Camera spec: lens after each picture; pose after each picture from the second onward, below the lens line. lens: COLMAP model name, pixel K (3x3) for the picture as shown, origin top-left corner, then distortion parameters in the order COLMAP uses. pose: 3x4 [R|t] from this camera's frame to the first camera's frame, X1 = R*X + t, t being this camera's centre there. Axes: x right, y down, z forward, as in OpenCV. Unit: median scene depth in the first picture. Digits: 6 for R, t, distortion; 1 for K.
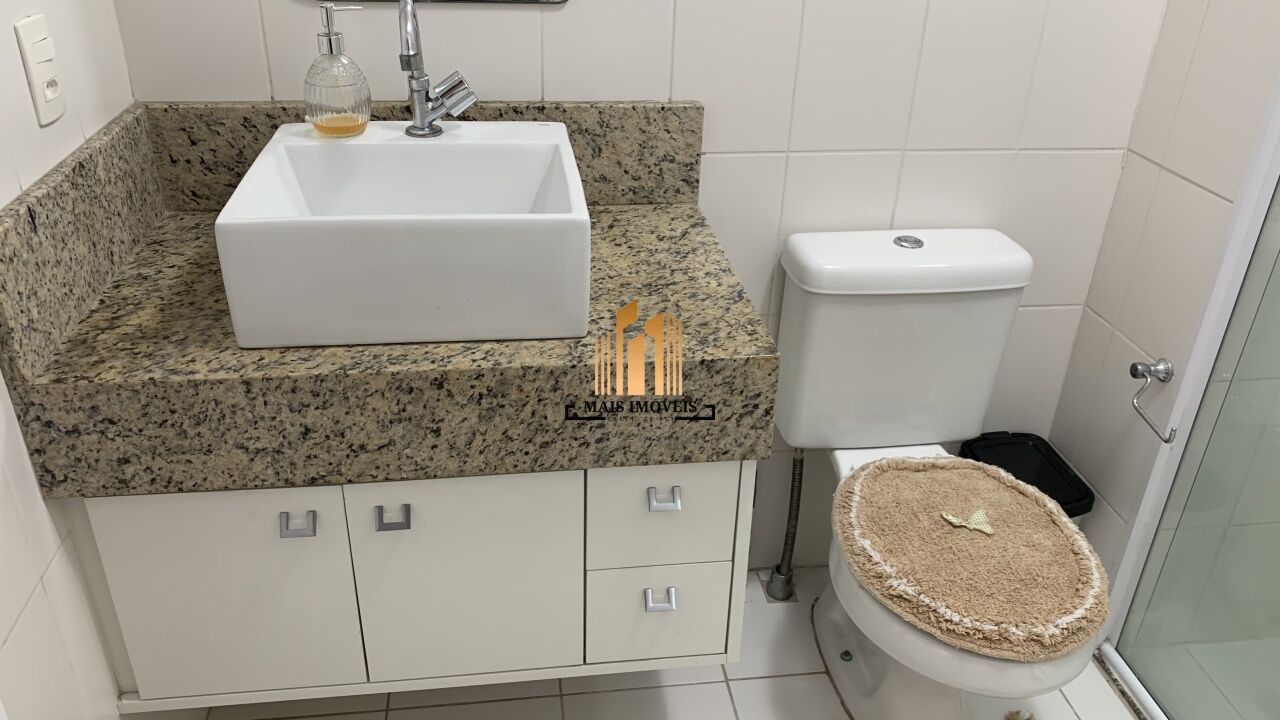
lens RADIAL K [[987.3, 0, 644.1], [0, 987.3, 366.1], [0, 0, 1]] dist [0.058540, -0.084479]
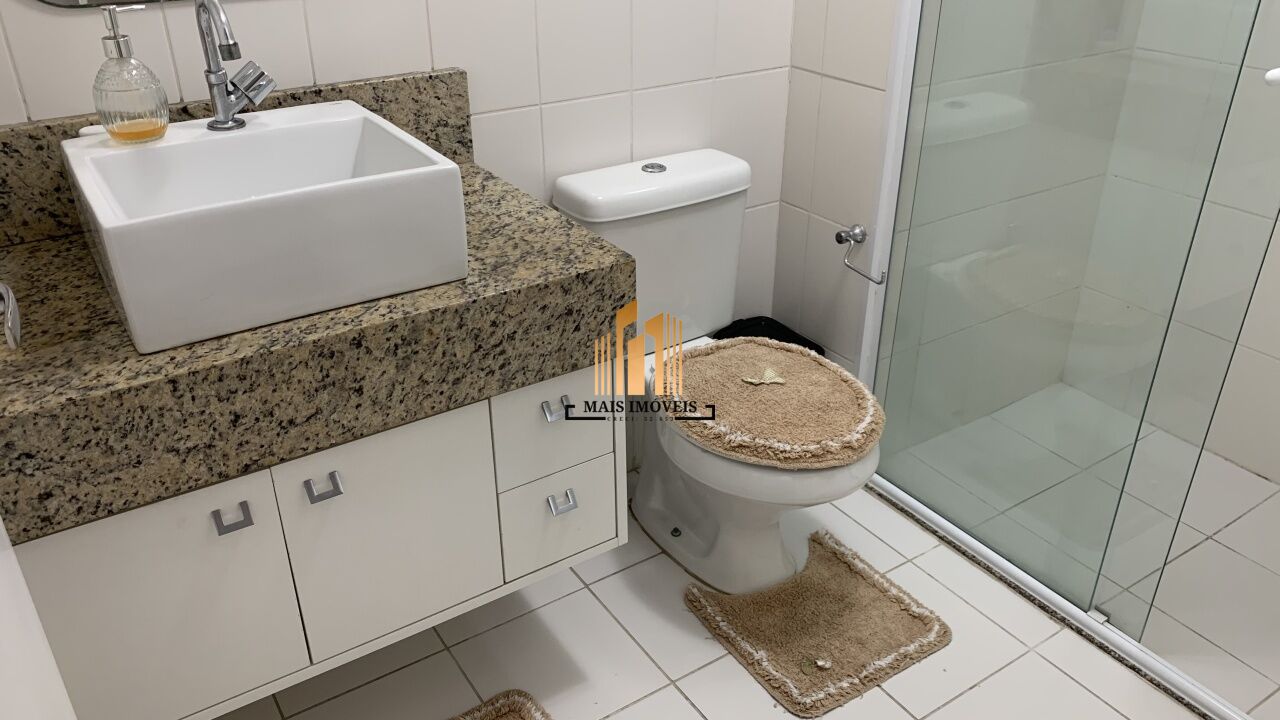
lens RADIAL K [[987.3, 0, 642.3], [0, 987.3, 364.1], [0, 0, 1]] dist [0.058540, -0.084479]
pose [[0.901806, -0.234232, 0.363155, -0.277019], [0.233359, 0.971256, 0.046961, 0.052202], [-0.363716, 0.042396, 0.930545, -0.085015]]
